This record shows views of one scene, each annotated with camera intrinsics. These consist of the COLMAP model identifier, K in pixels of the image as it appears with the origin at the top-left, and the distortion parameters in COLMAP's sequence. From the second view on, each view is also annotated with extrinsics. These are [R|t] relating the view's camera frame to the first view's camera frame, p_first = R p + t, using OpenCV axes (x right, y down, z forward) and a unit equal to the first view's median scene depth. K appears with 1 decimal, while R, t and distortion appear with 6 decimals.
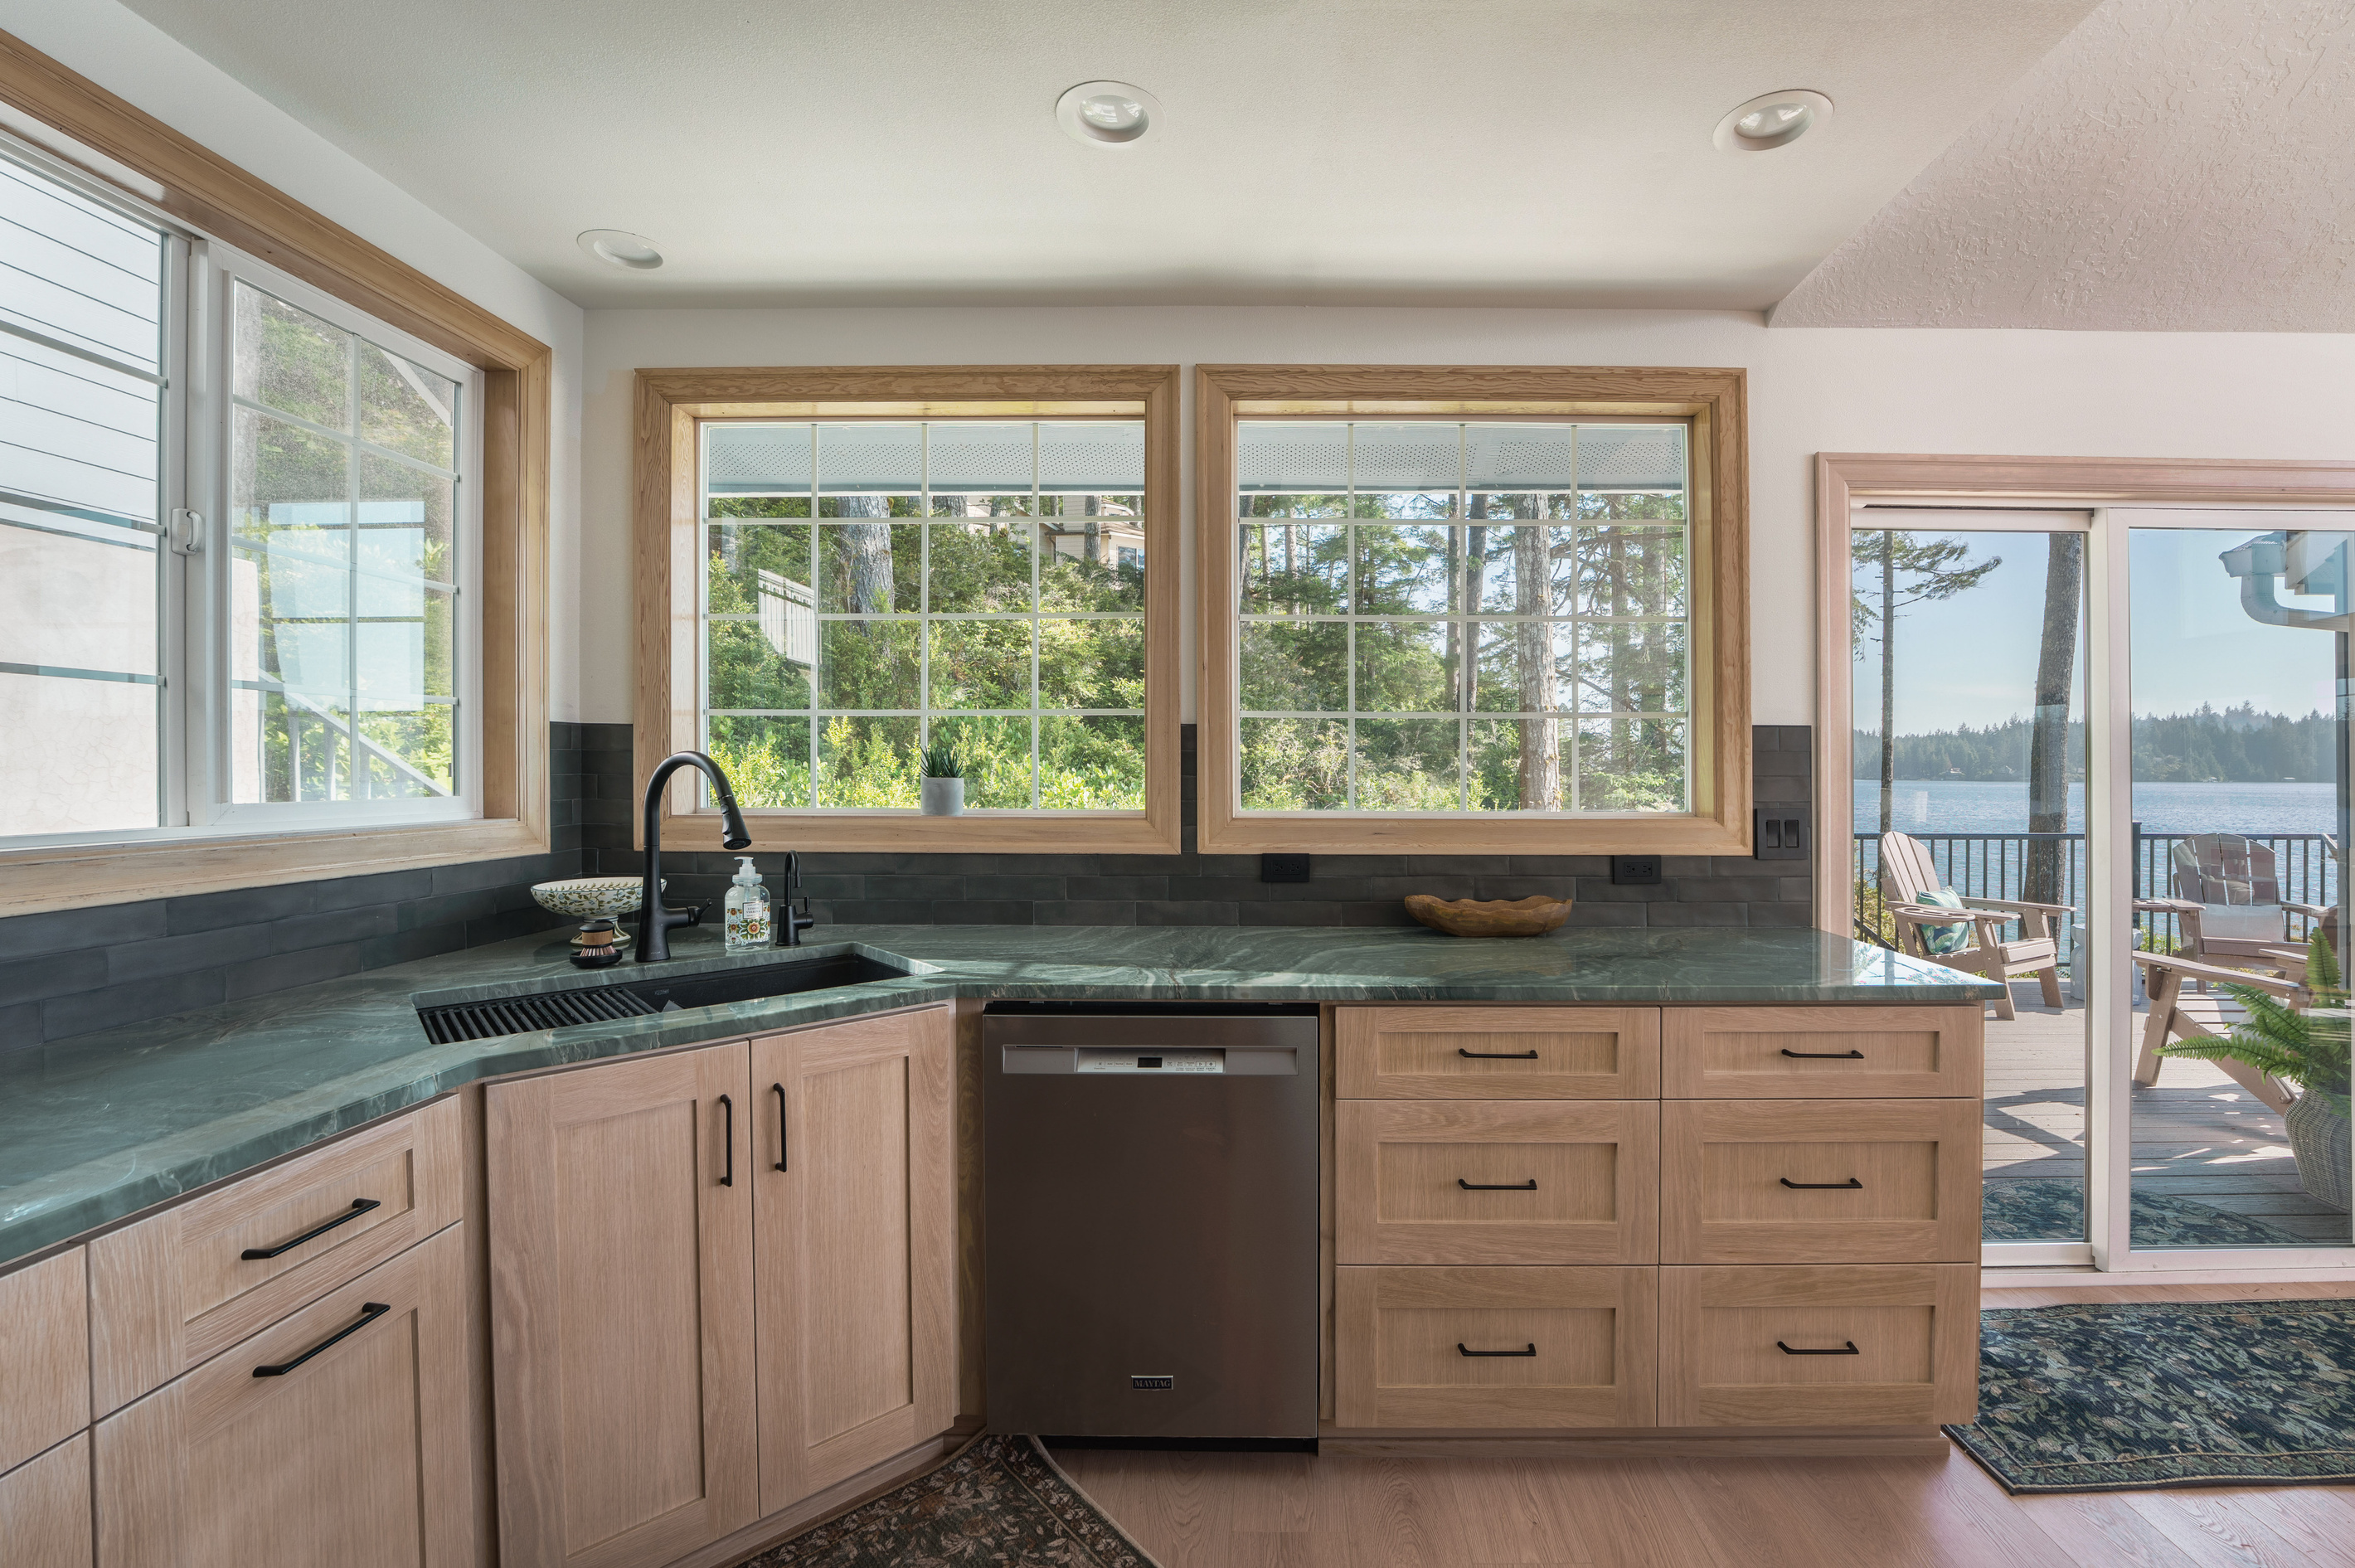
lens RADIAL K [[1023.5, 0, 1220.3], [0, 1023.5, 776.7], [0, 0, 1]] dist [-0.022849, -0.000208]
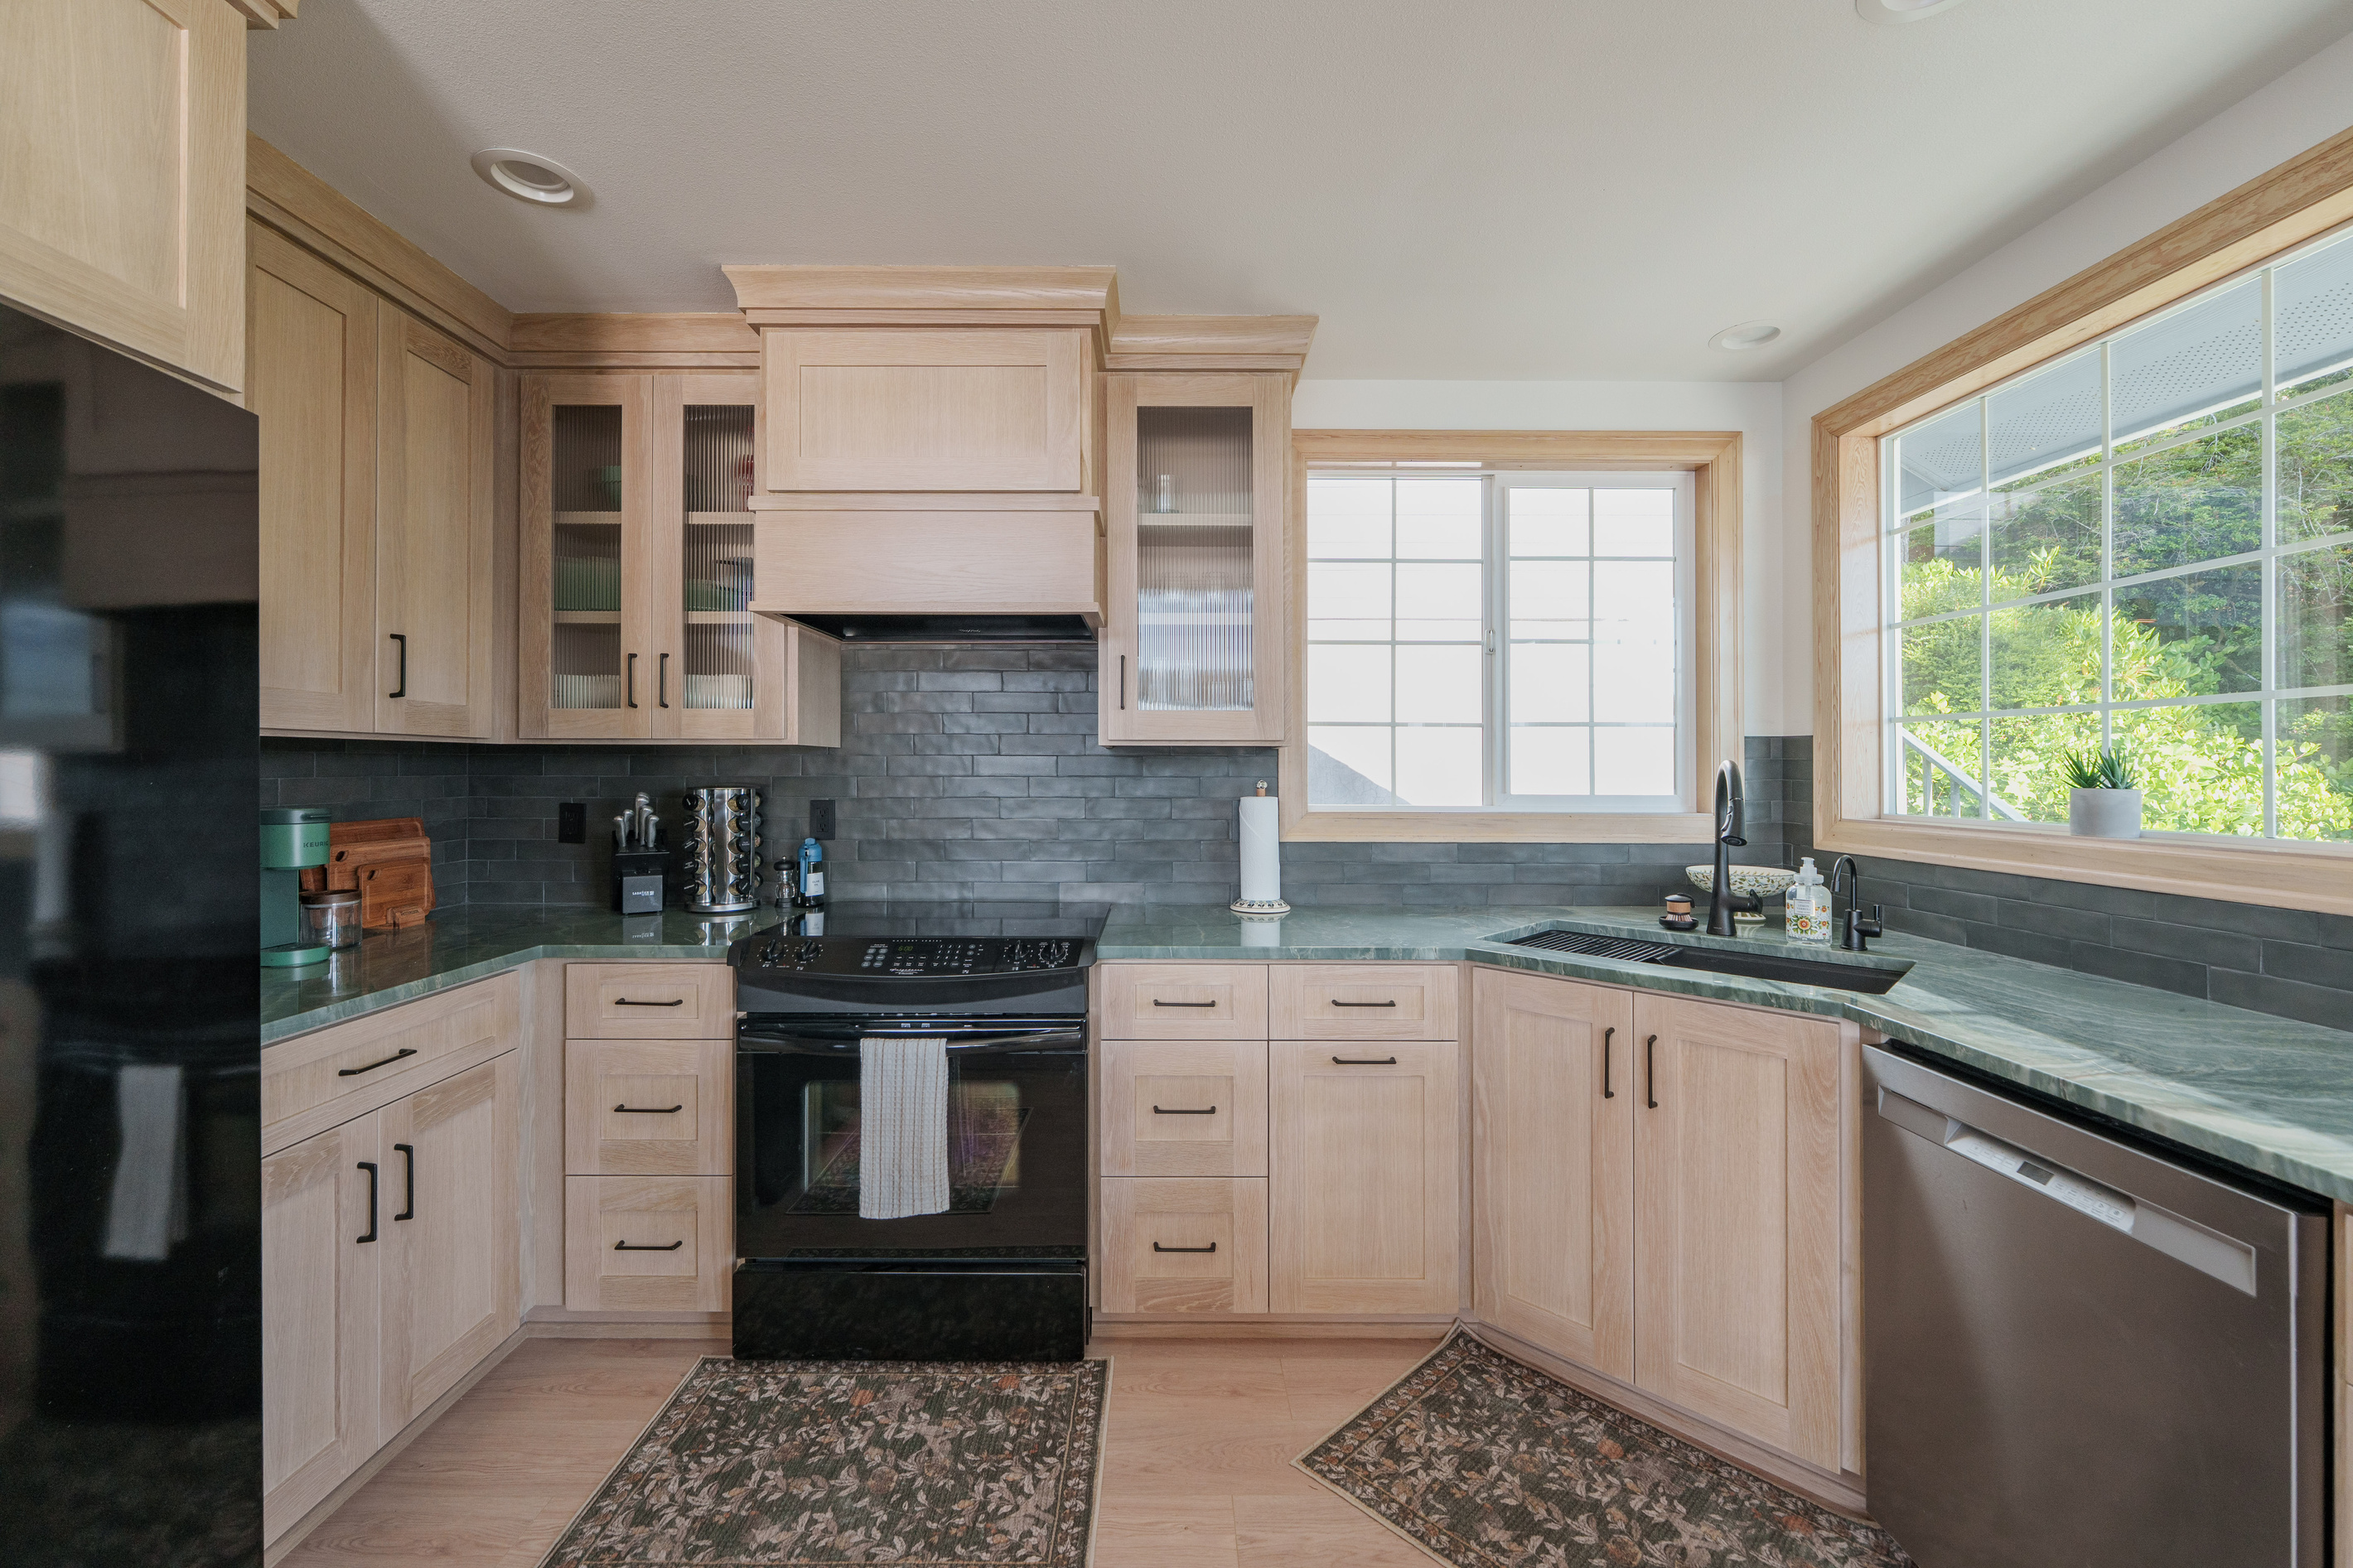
lens RADIAL K [[986.2, 0, 1171.0], [0, 986.2, 784.4], [0, 0, 1]] dist [-0.000024, 0.000184]
pose [[0.007238, 0.013685, -0.999880, 0.566291], [-0.013677, 0.999814, 0.013585, -0.003023], [0.999880, 0.013577, 0.007424, 0.322216]]
